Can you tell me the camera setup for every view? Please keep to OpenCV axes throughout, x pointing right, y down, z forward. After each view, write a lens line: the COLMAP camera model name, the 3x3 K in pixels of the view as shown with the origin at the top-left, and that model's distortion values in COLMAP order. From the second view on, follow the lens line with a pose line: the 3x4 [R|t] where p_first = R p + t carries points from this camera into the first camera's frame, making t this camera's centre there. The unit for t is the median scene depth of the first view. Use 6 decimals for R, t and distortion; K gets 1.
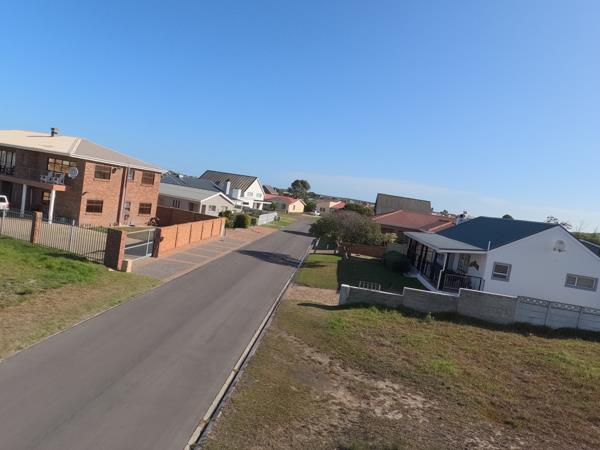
lens RADIAL K [[444.7, 0, 300.0], [0, 444.7, 224.2], [0, 0, 1]] dist [-0.018337, -0.003235]
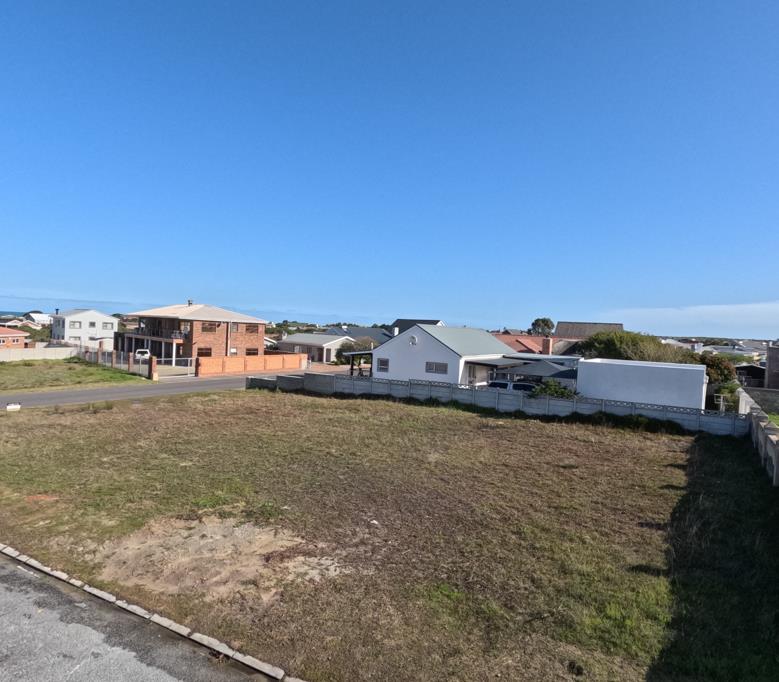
lens RADIAL K [[561.5, 0, 389.8], [0, 561.5, 340.9], [0, 0, 1]] dist [0.000117, -0.001841]
pose [[0.904861, -0.101403, -0.413454, 0.782943], [0.065598, 0.992829, -0.099935, 0.136431], [0.420623, 0.063305, 0.905024, -0.344633]]
